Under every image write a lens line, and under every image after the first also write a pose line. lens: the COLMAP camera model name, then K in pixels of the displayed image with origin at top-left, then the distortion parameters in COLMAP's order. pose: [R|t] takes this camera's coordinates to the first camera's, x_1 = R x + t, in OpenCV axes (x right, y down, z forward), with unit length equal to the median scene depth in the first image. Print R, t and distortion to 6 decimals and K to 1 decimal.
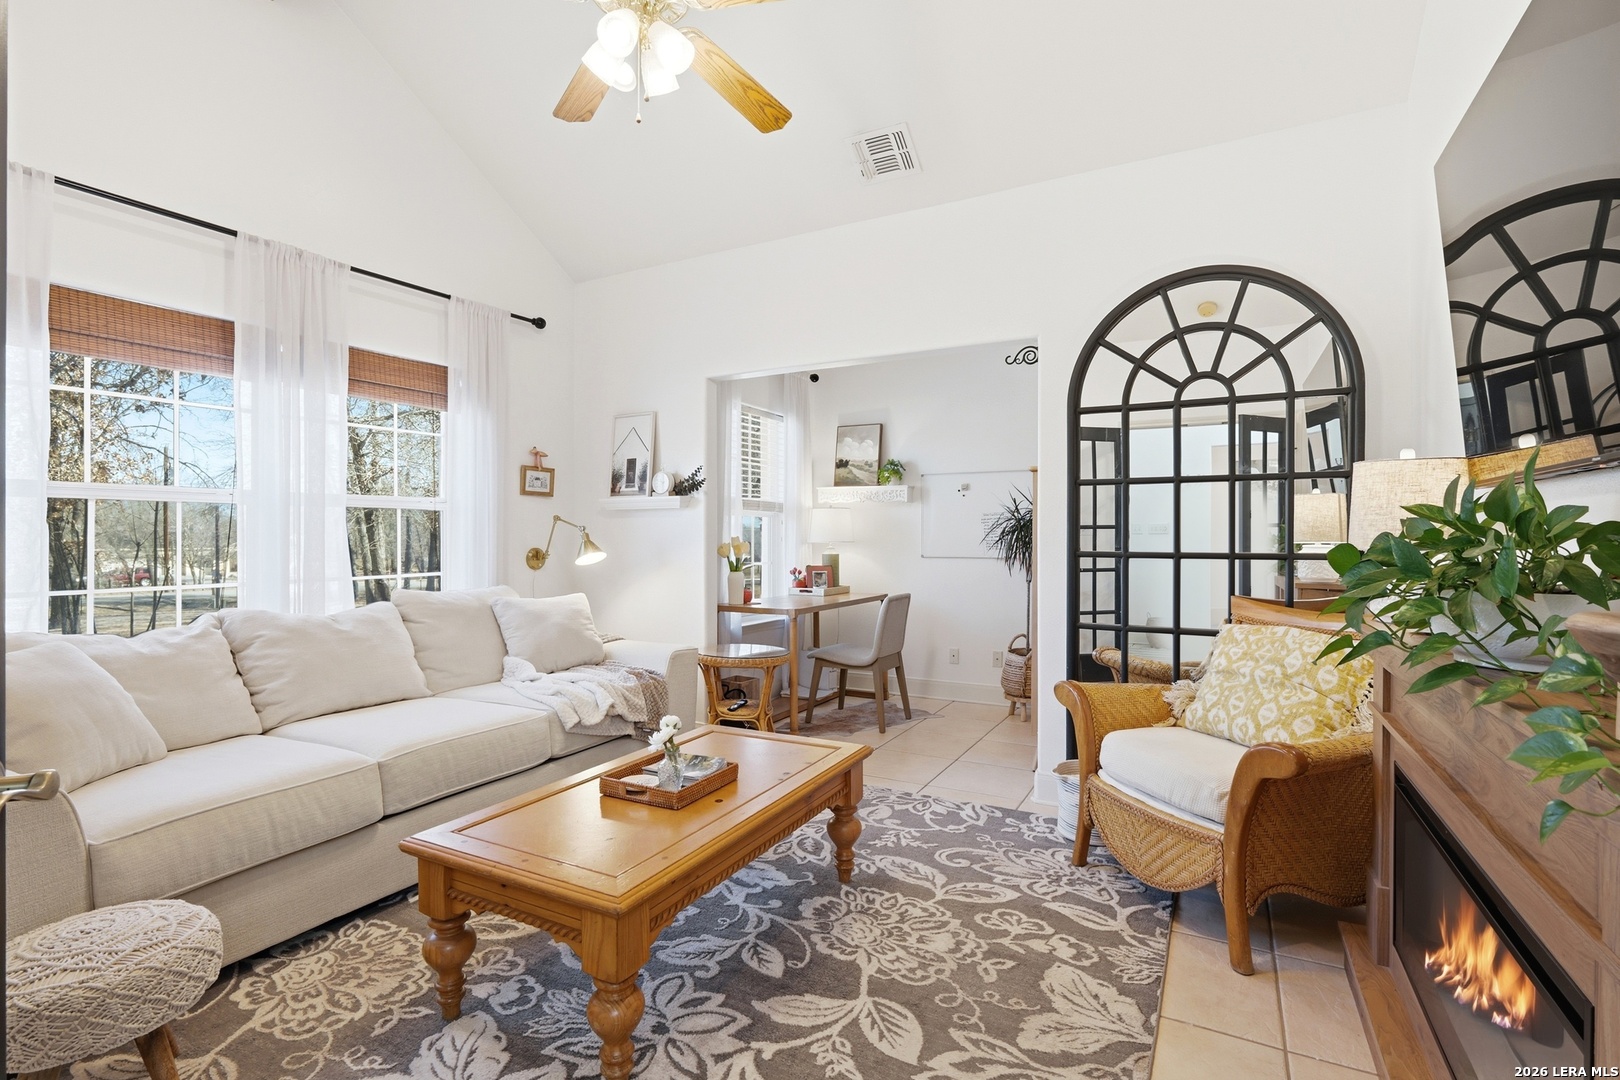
lens RADIAL K [[750.4, 0, 815.0], [0, 750.4, 534.3], [0, 0, 1]] dist [-0.011306, 0.001583]
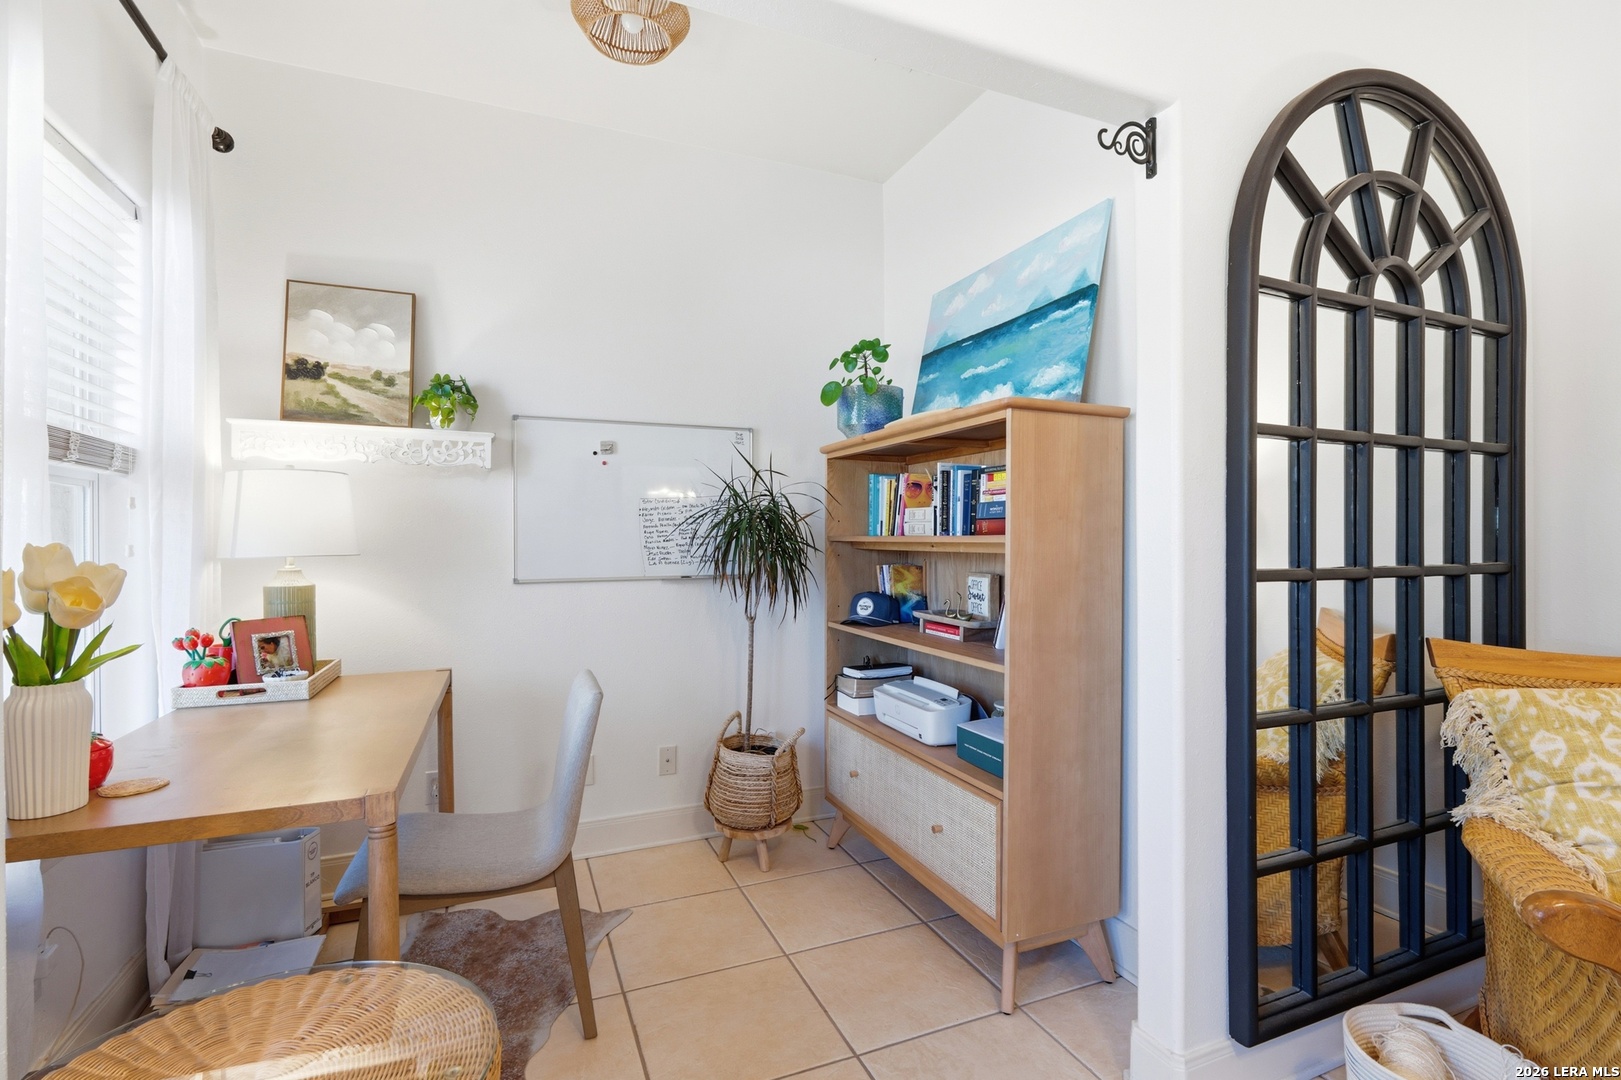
lens RADIAL K [[750.9, 0, 809.6], [0, 750.9, 538.4], [0, 0, 1]] dist [-0.011306, 0.001583]
pose [[0.629565, 0.003002, 0.776942, -0.114172], [-0.003845, 0.999992, -0.000748, 0.000218], [-0.776938, -0.002517, 0.629572, 0.532923]]
